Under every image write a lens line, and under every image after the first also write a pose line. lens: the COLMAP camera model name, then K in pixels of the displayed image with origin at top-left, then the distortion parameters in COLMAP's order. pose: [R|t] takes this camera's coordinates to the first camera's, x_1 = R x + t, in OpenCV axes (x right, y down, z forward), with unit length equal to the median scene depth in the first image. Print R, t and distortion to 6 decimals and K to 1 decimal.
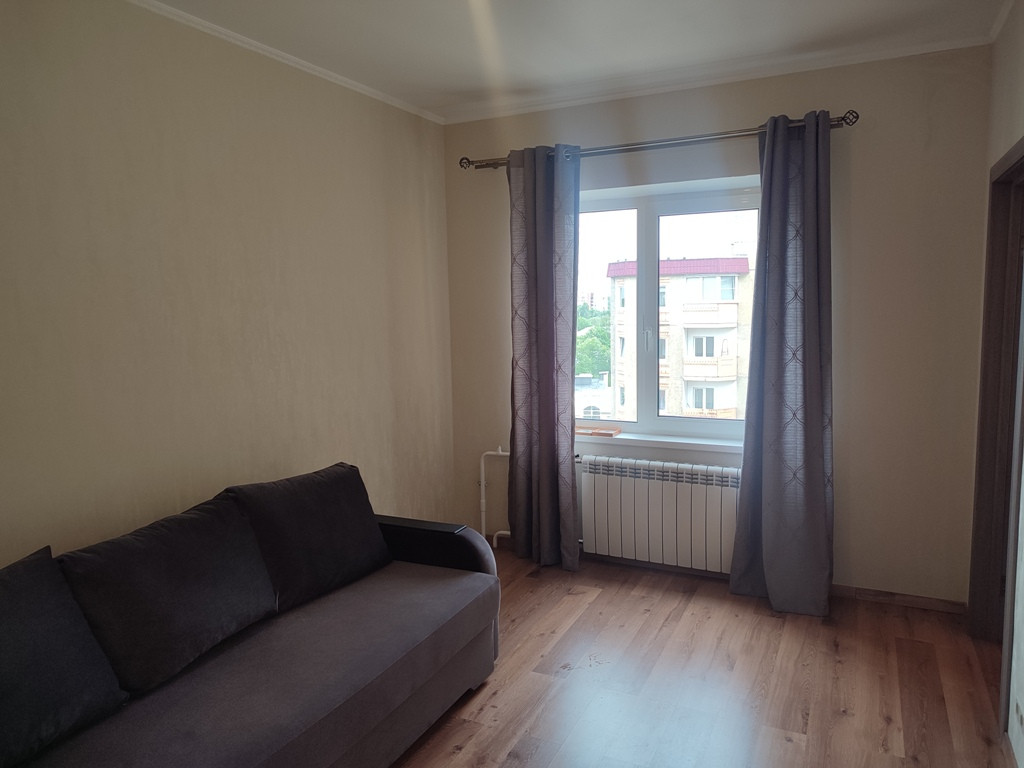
lens RADIAL K [[732.6, 0, 512.0], [0, 732.6, 384.0], [0, 0, 1]] dist [0.017871, -0.000008]
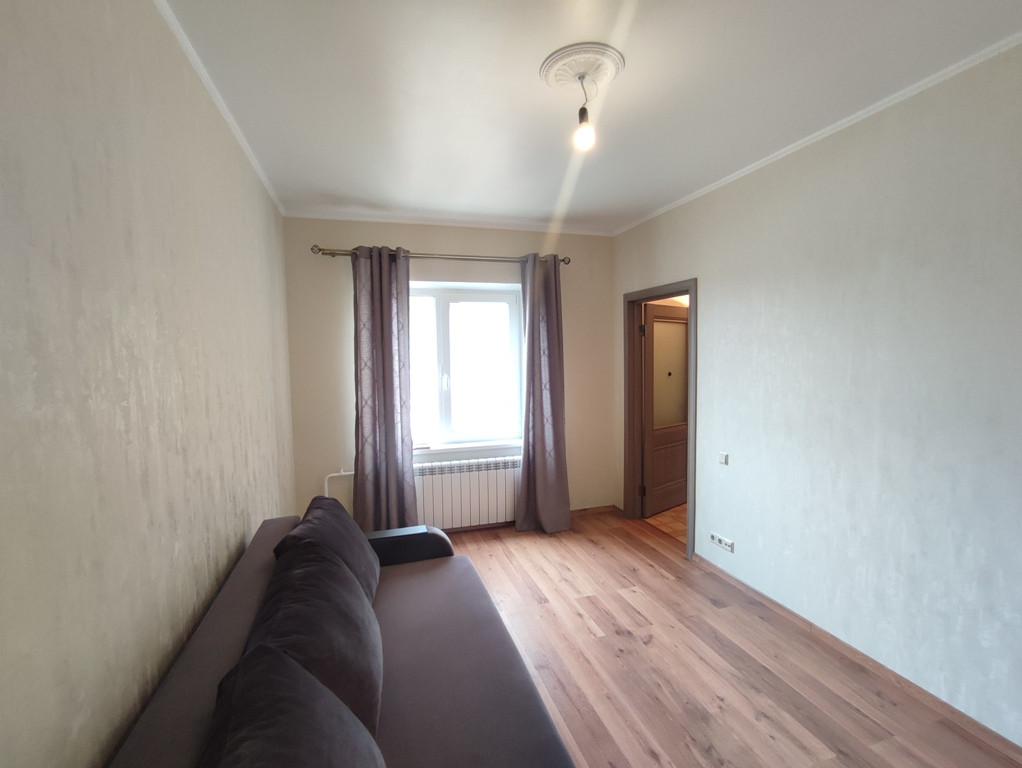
lens RADIAL K [[460.5, 0, 511.0], [0, 460.5, 384.0], [0, 0, 1]] dist [-0.040419, 0.022668]
pose [[0.725484, -0.036129, 0.687291, -0.412054], [0.081803, 0.996069, -0.033988, -0.013895], [-0.683361, 0.080880, 0.725587, 0.231369]]
